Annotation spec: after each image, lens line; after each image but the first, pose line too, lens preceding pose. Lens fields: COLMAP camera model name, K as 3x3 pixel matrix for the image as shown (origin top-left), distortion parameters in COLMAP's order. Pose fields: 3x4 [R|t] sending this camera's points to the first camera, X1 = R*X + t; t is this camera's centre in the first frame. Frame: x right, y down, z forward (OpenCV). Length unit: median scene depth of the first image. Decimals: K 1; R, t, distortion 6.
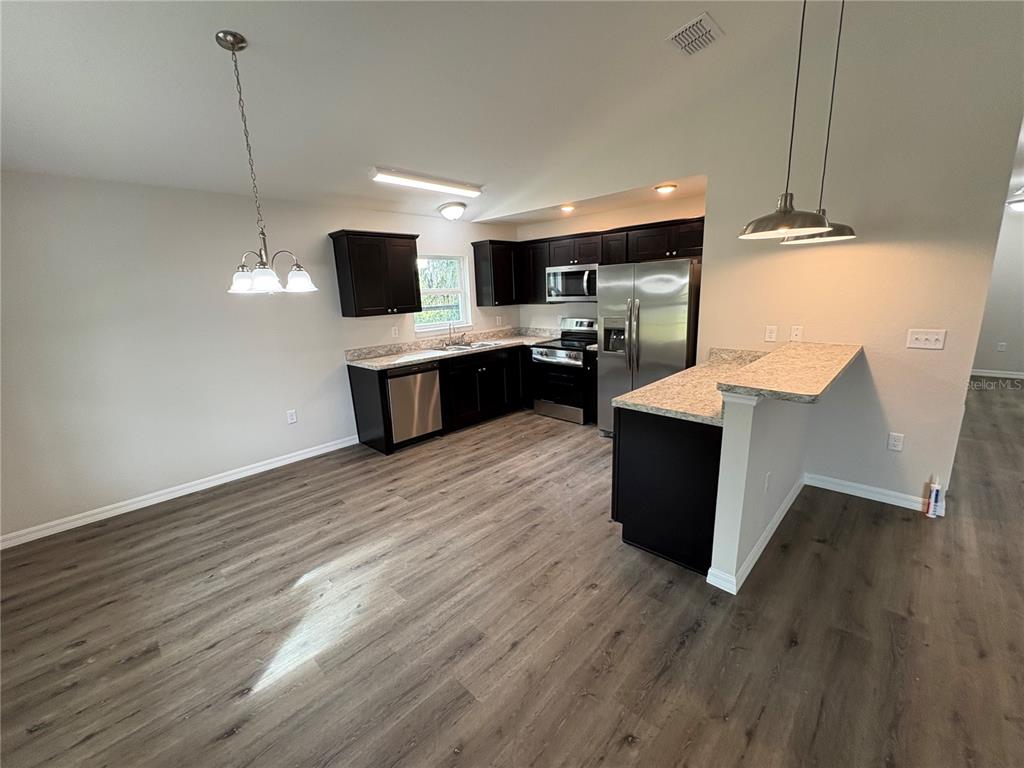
lens RADIAL K [[414.2, 0, 510.0], [0, 414.2, 383.5], [0, 0, 1]] dist [0.001731, 0.000186]
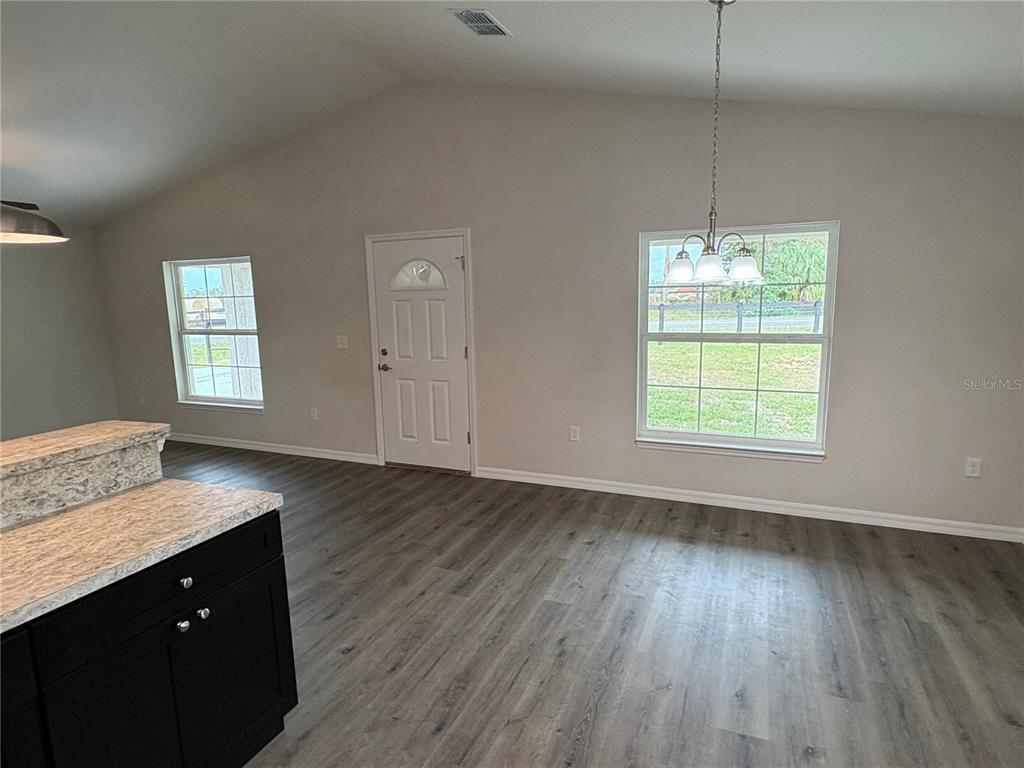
lens RADIAL K [[572.6, 0, 515.1], [0, 572.6, 382.5], [0, 0, 1]] dist [-0.003738, -0.000338]
pose [[-0.928389, 0.115320, -0.353263, 0.208381], [-0.027092, 0.927097, 0.373842, -0.412326], [0.370620, 0.356642, -0.857582, 1.740820]]
